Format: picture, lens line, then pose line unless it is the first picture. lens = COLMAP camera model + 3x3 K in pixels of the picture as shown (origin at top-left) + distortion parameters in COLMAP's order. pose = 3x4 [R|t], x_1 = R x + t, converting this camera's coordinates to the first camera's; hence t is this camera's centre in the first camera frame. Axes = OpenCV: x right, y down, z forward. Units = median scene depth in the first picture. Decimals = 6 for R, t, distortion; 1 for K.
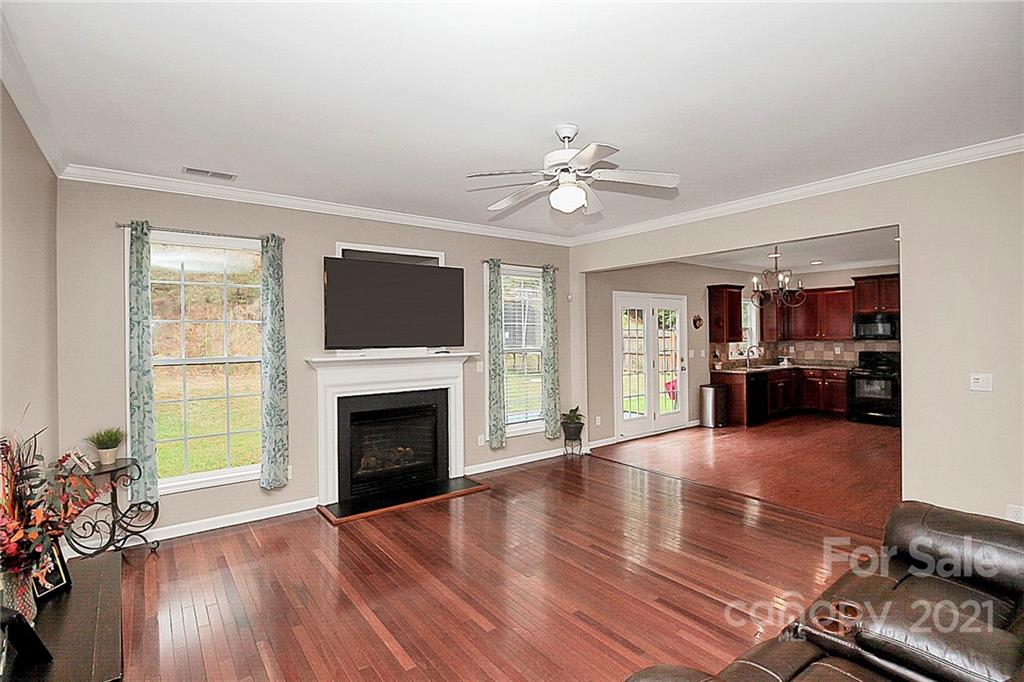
lens RADIAL K [[493.3, 0, 512.3], [0, 493.3, 336.7], [0, 0, 1]] dist [-0.000542, -0.000192]
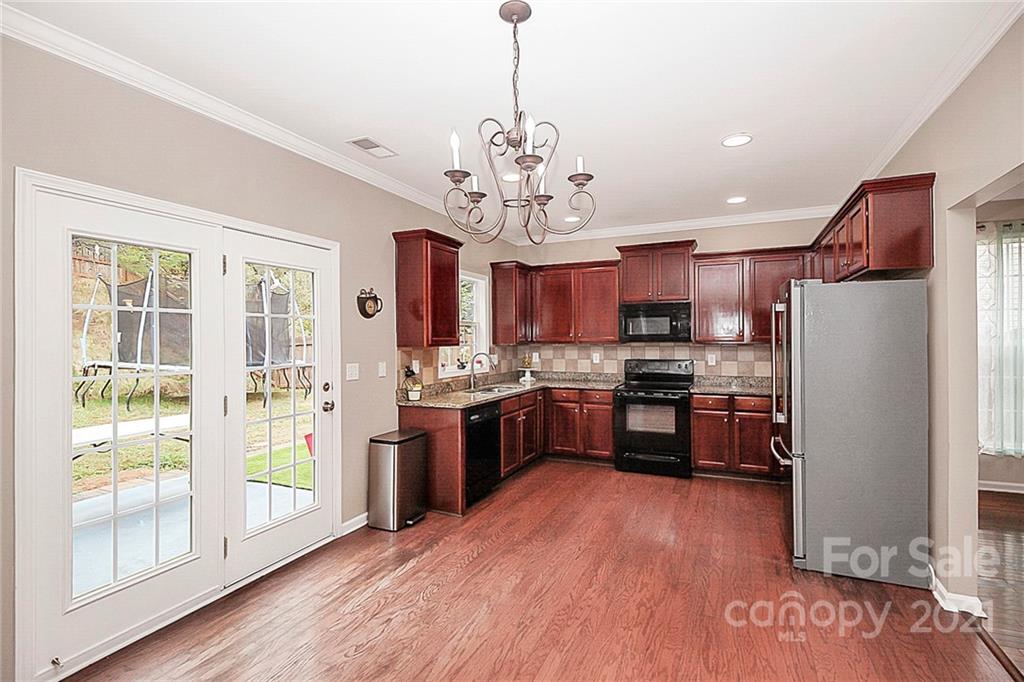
lens RADIAL K [[493.3, 0, 512.3], [0, 493.3, 336.7], [0, 0, 1]] dist [-0.000542, -0.000192]
pose [[0.884757, 0.006537, 0.466007, 0.262436], [-0.000695, 0.999919, -0.012707, 0.007471], [-0.466052, 0.010919, 0.884690, 0.489624]]
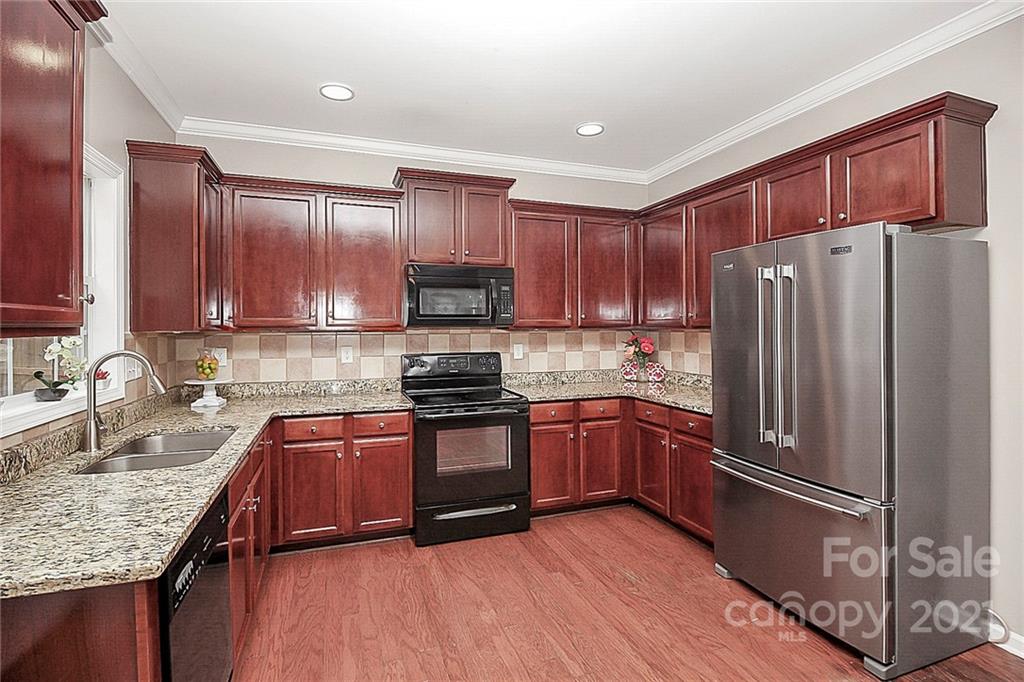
lens RADIAL K [[488.0, 0, 510.4], [0, 488.0, 327.9], [0, 0, 1]] dist [-0.003743, -0.000982]
pose [[0.304805, 0.007685, 0.952384, 0.350597], [0.007706, 0.999915, -0.010535, 0.012170], [-0.952384, 0.010550, 0.304720, 0.805479]]
